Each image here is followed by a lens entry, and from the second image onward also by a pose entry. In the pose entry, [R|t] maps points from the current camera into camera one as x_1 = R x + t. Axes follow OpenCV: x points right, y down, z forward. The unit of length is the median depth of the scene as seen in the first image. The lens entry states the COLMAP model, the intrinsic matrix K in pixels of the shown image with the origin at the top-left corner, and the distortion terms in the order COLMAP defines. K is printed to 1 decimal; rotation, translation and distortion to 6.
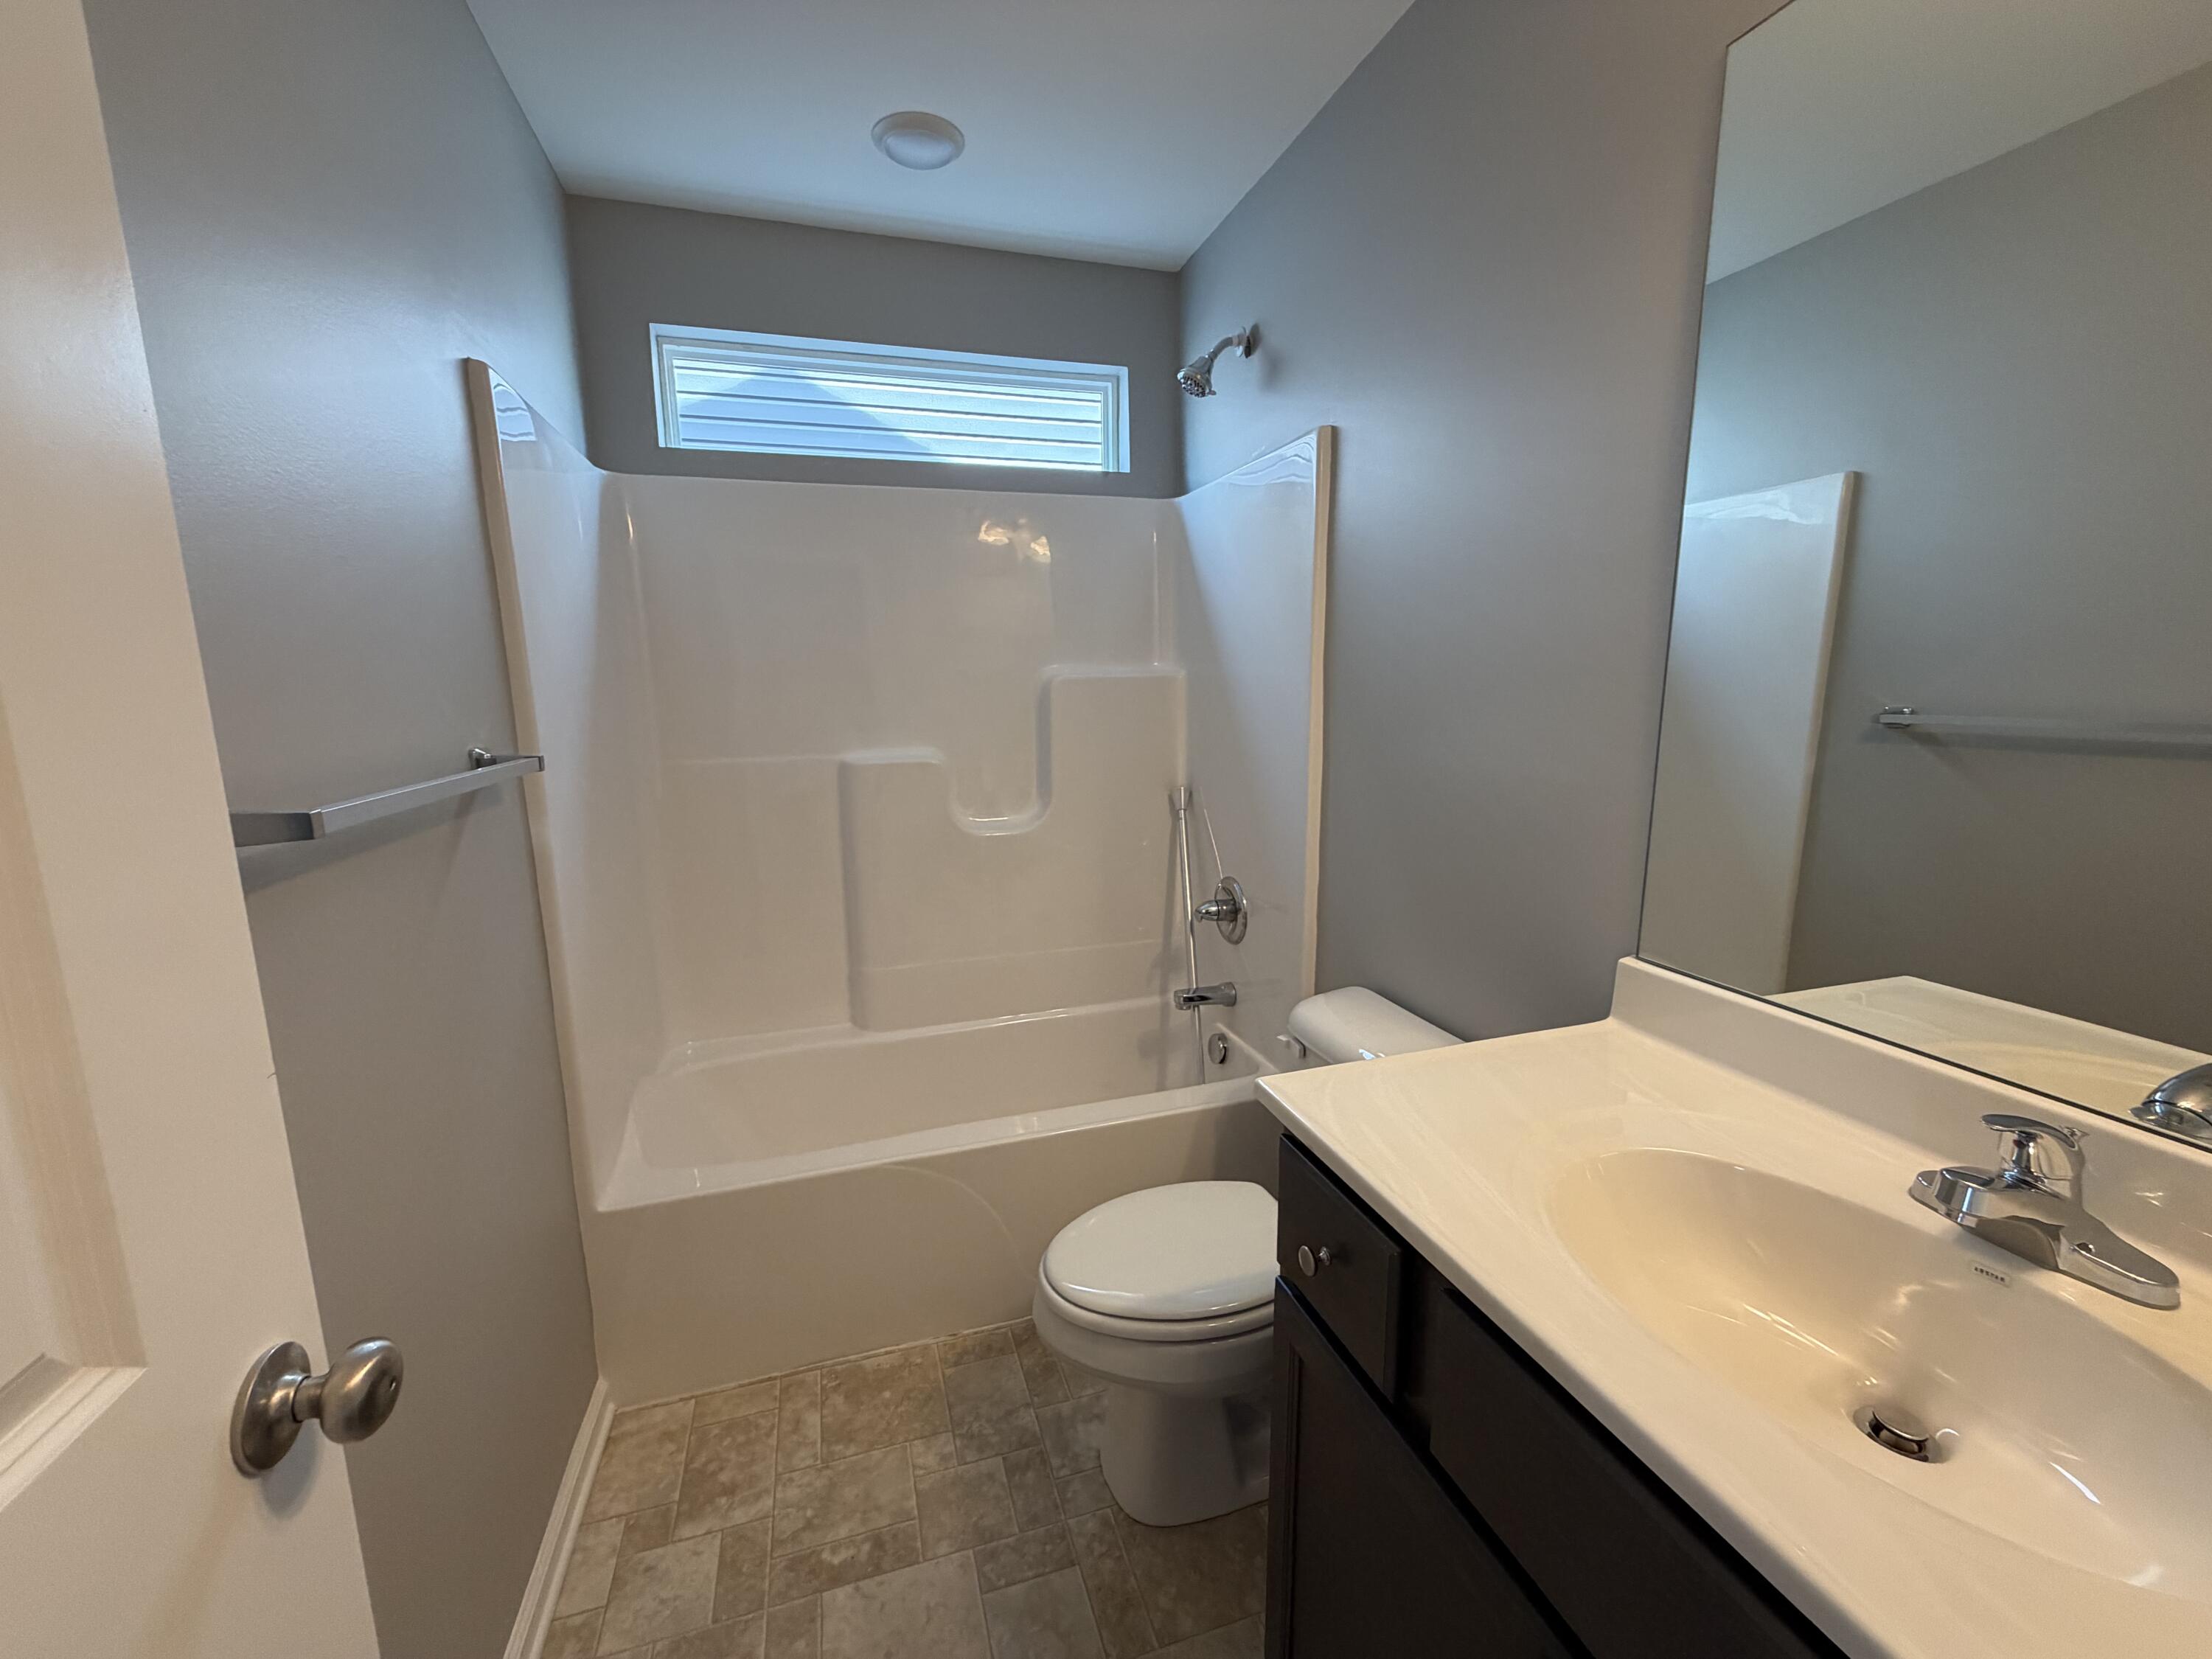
lens RADIAL K [[881.2, 0, 1099.1], [0, 881.2, 831.4], [0, 0, 1]] dist [-0.000316, 0.000076]
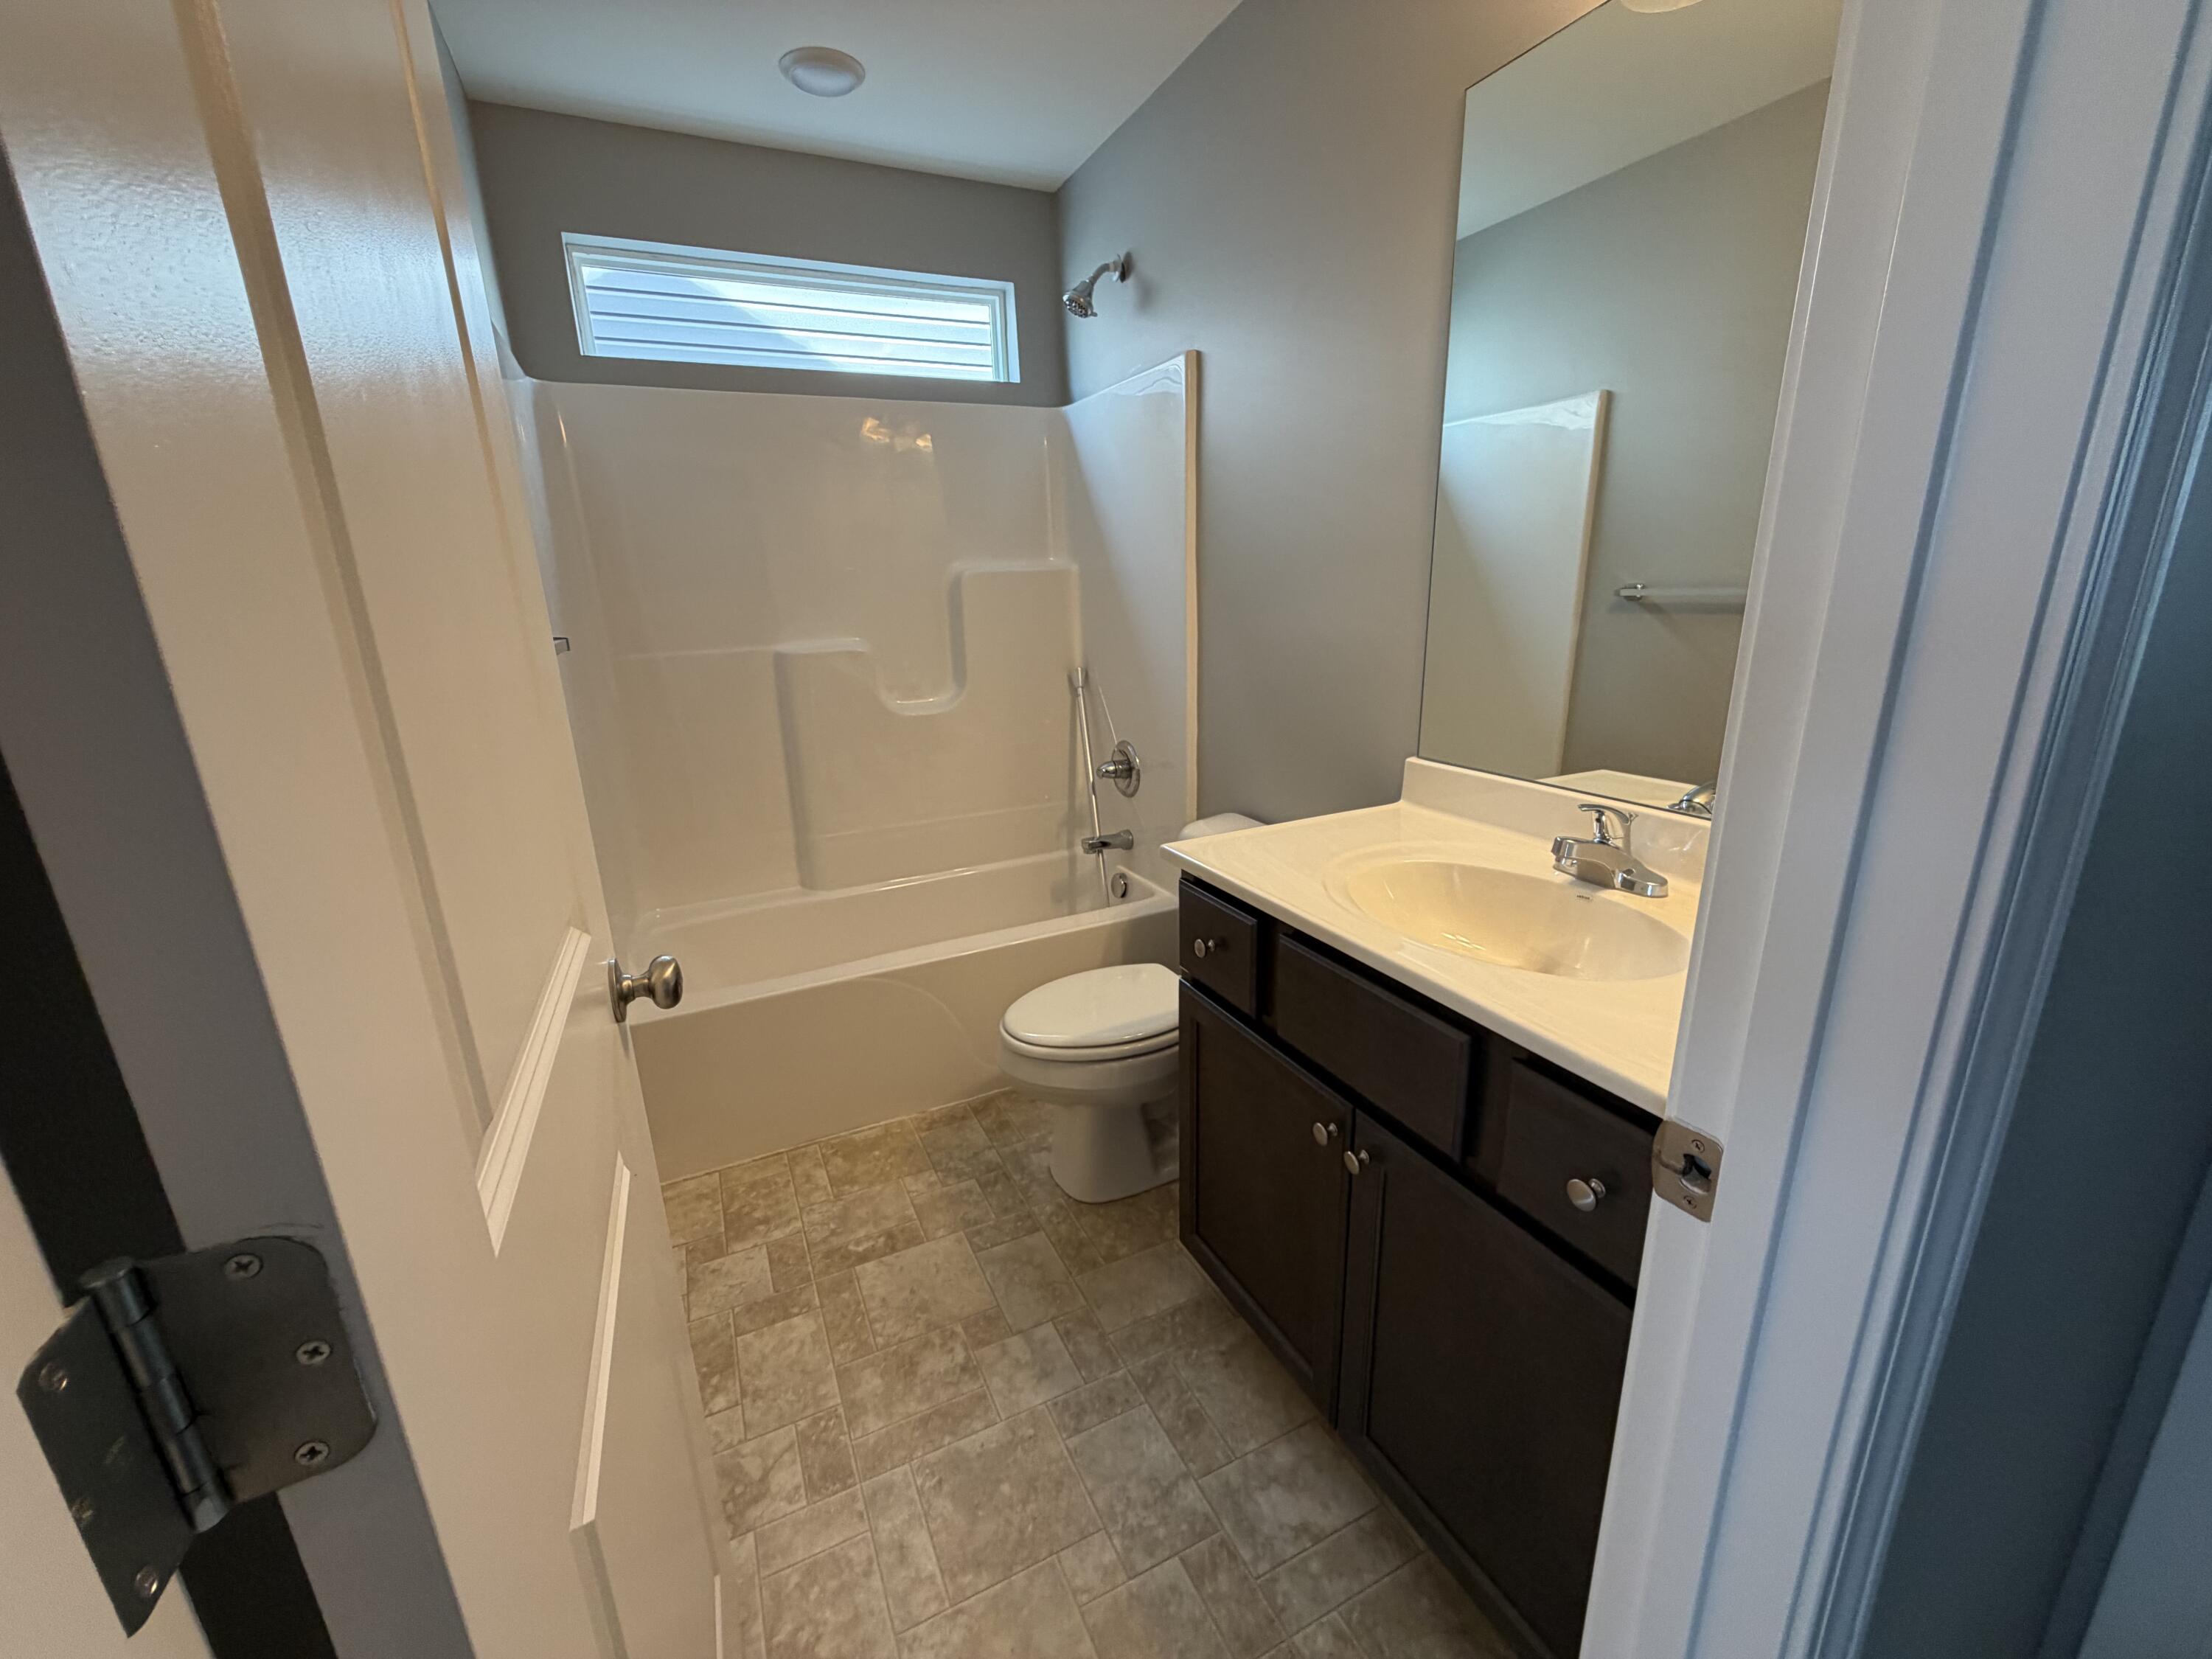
lens RADIAL K [[880.5, 0, 1097.3], [0, 880.5, 831.3], [0, 0, 1]] dist [0.002332, 0.000077]
pose [[0.989613, -0.056484, 0.132198, -0.067993], [0.042708, 0.993574, 0.104820, 0.061953], [-0.137269, -0.098086, 0.985665, -0.238186]]
